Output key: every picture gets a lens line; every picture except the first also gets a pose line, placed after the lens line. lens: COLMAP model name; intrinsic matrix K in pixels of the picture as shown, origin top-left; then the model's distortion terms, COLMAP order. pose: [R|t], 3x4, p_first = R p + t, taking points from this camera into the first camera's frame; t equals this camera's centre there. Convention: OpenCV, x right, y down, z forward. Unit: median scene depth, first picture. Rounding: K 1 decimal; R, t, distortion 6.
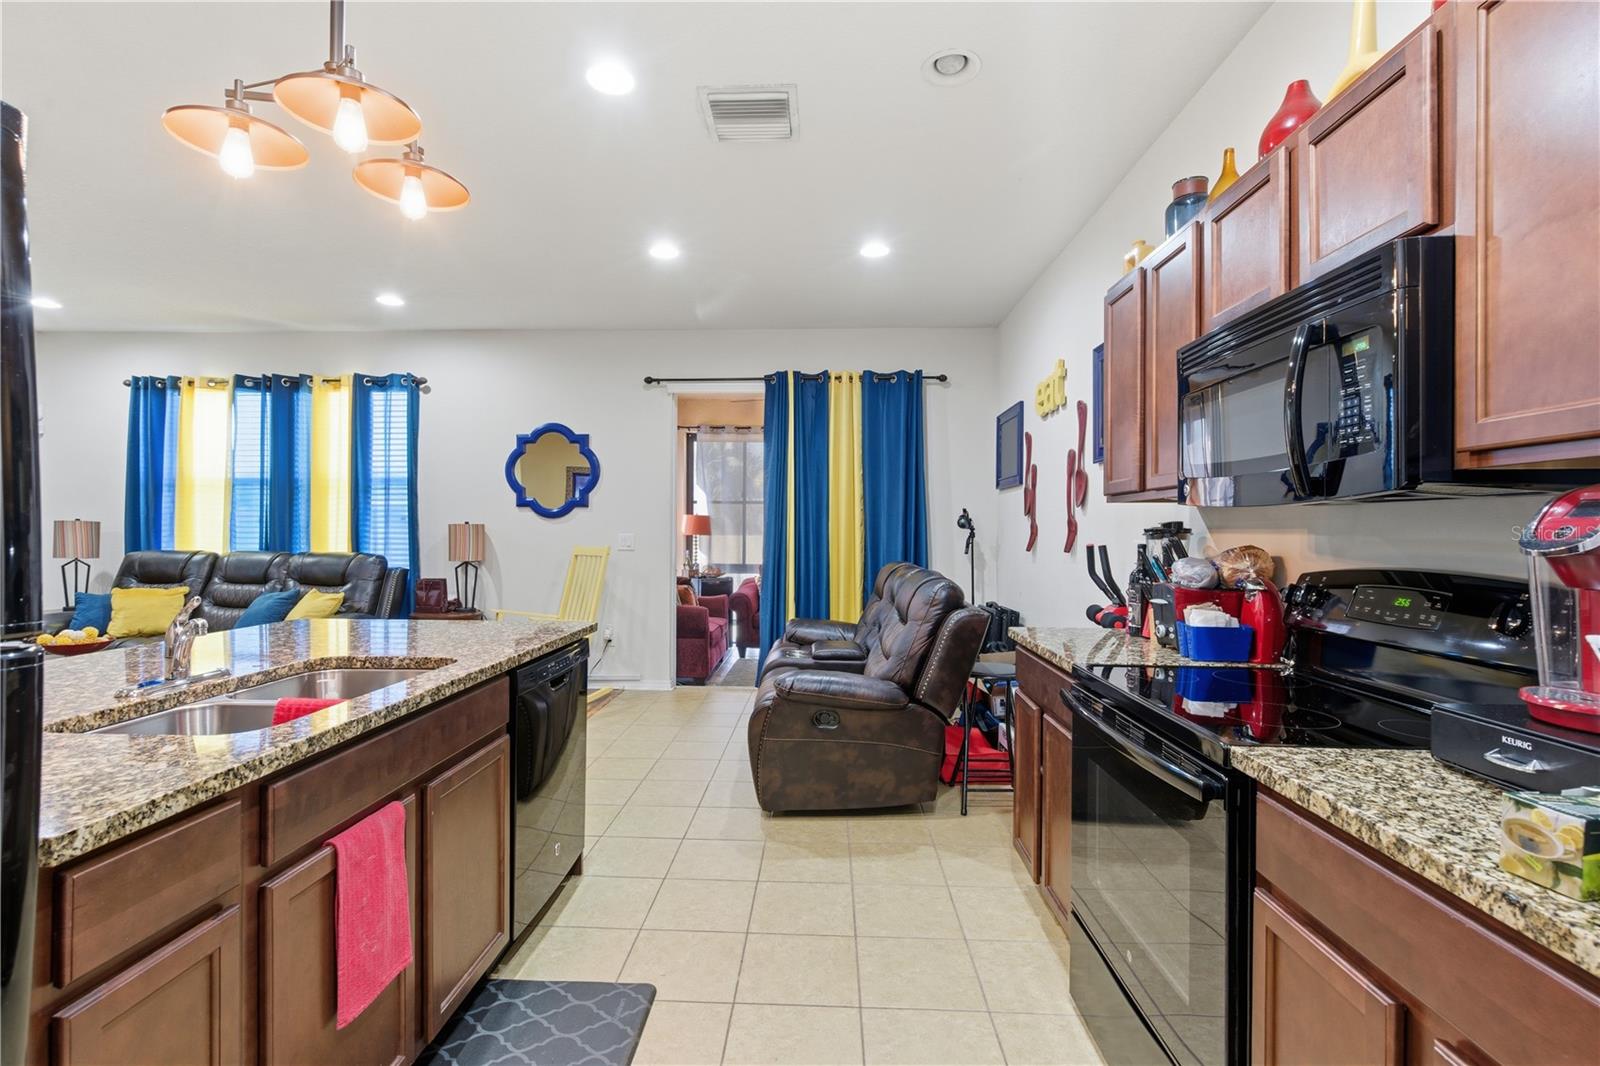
lens RADIAL K [[728.2, 0, 781.2], [0, 728.2, 530.2], [0, 0, 1]] dist [0.003487, -0.003260]
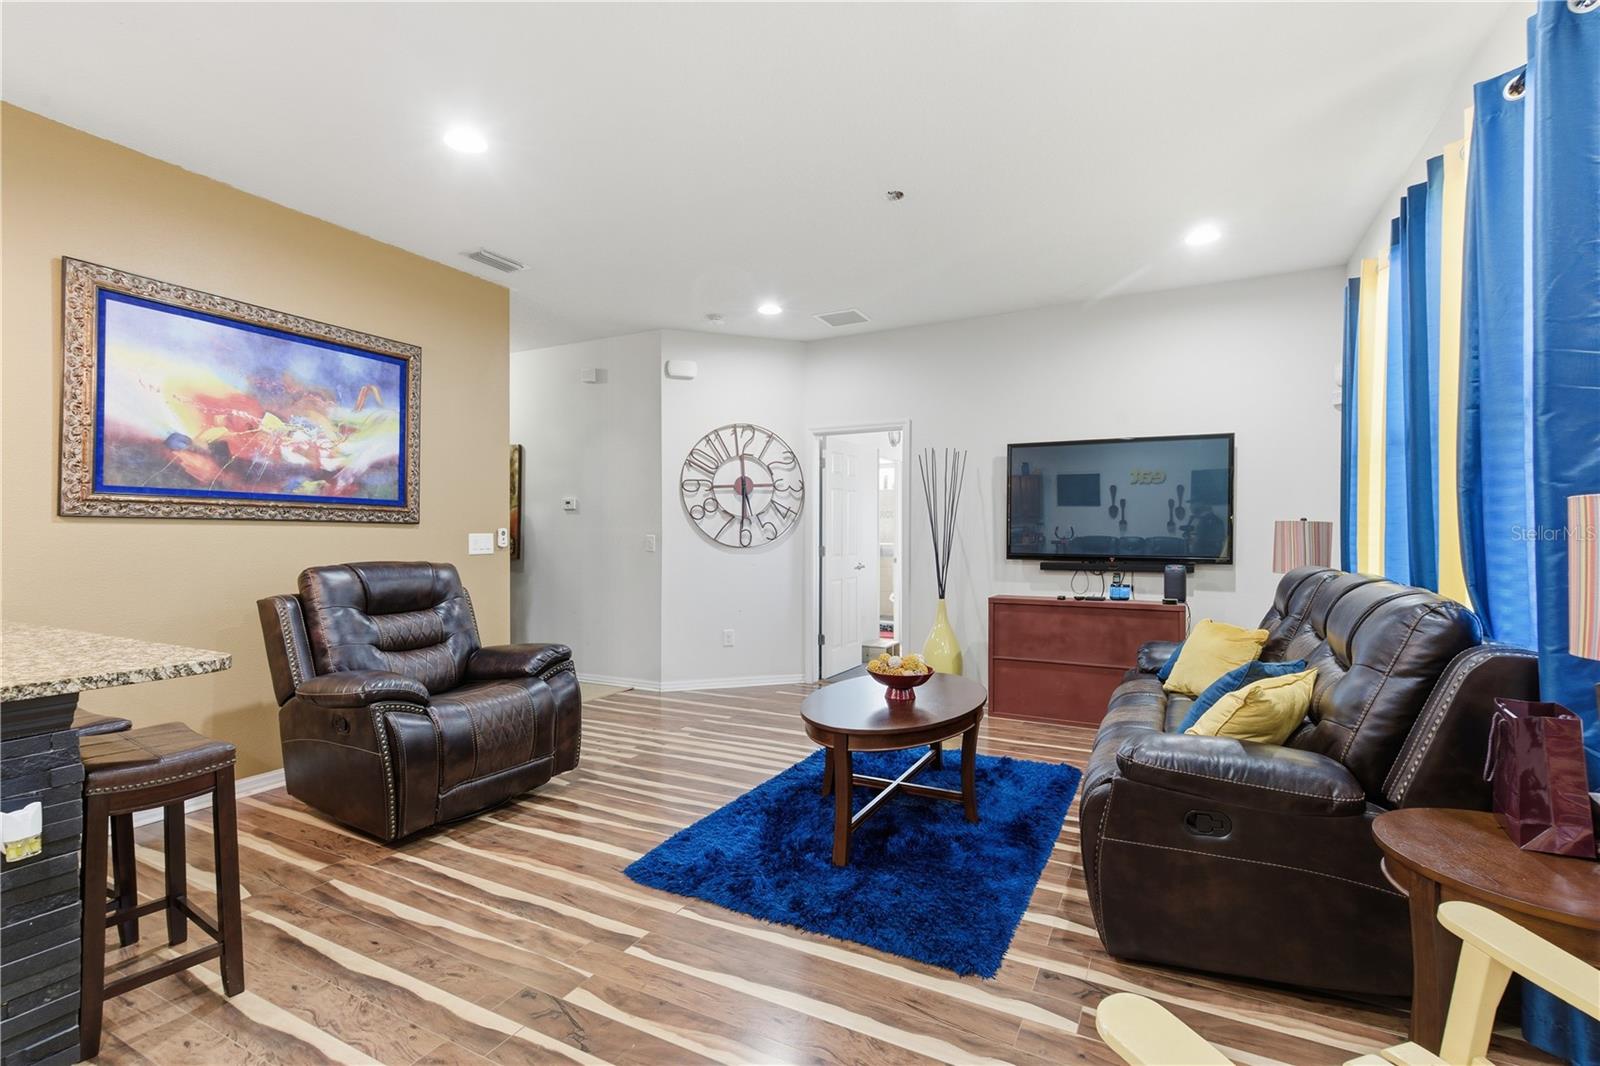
lens RADIAL K [[728.2, 0, 791.5], [0, 728.2, 538.0], [0, 0, 1]] dist [0.003487, -0.003260]
pose [[-0.416171, -0.001913, -0.909284, -0.132773], [-0.002478, 0.999996, -0.000970, 0.005909], [0.909283, 0.001849, -0.416174, 0.899300]]
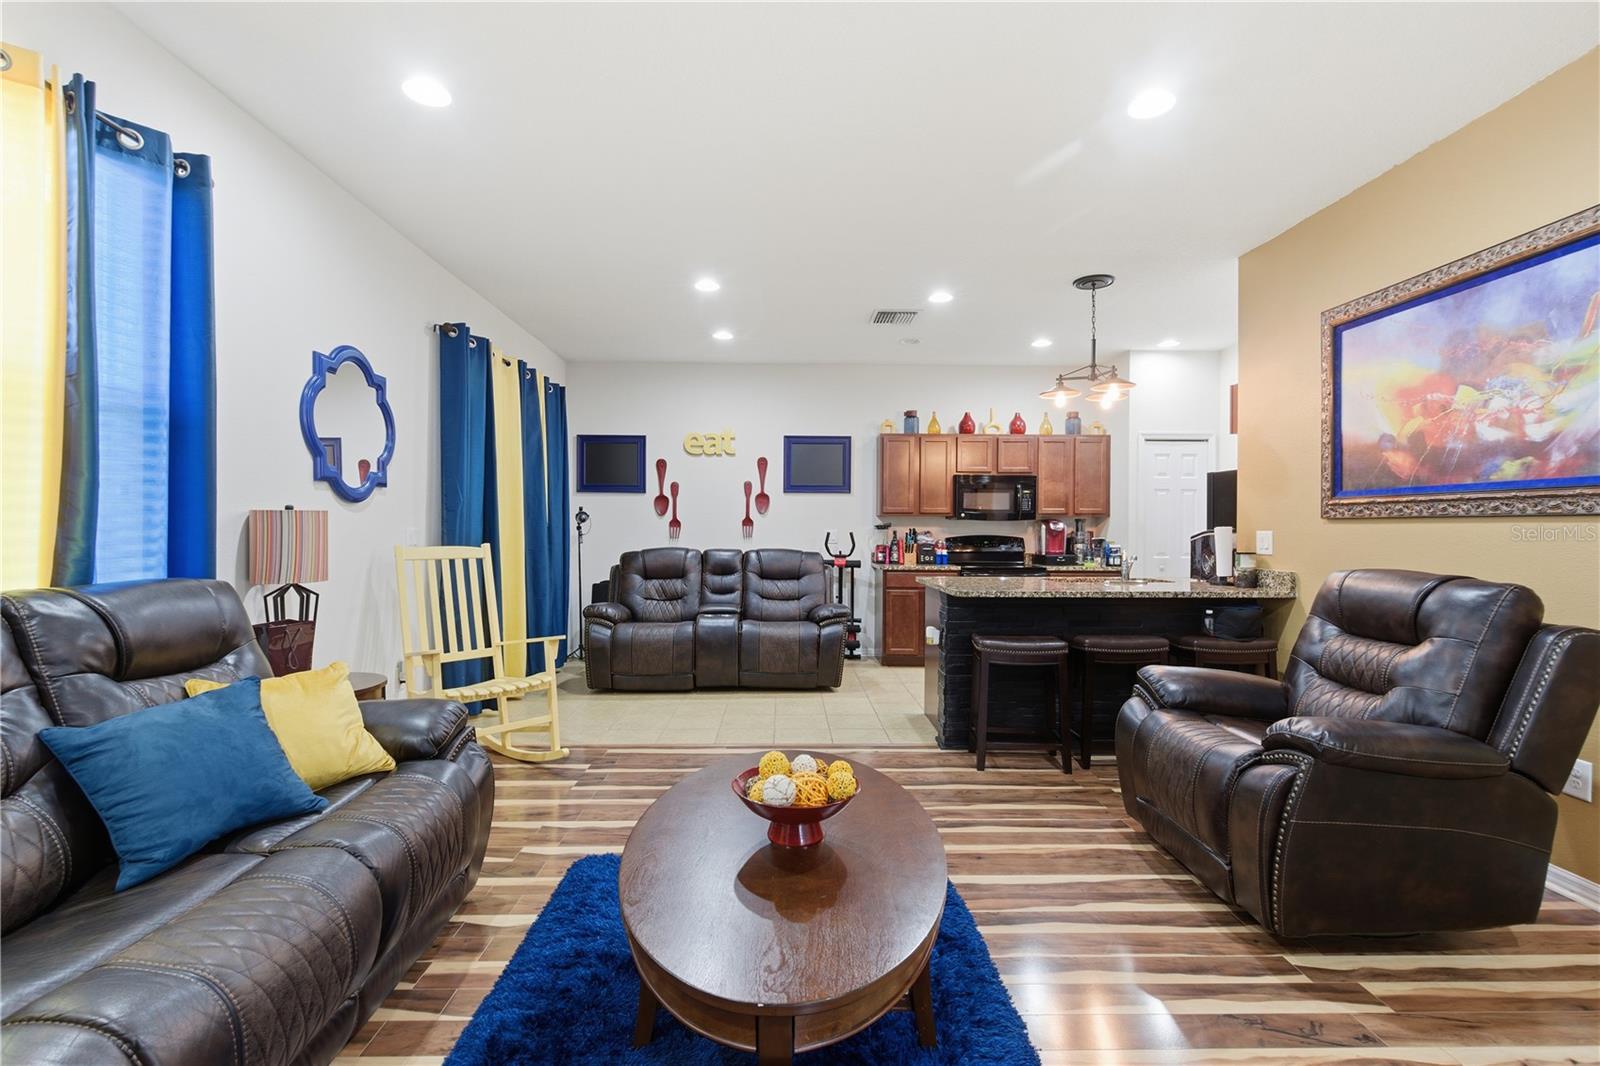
lens RADIAL K [[728.2, 0, 806.5], [0, 728.2, 527.8], [0, 0, 1]] dist [0.003487, -0.003260]
pose [[-0.088548, -0.003835, 0.996065, -1.027885], [-0.006286, 0.999975, 0.003292, 0.000080], [-0.996052, -0.005970, -0.088570, 0.725167]]
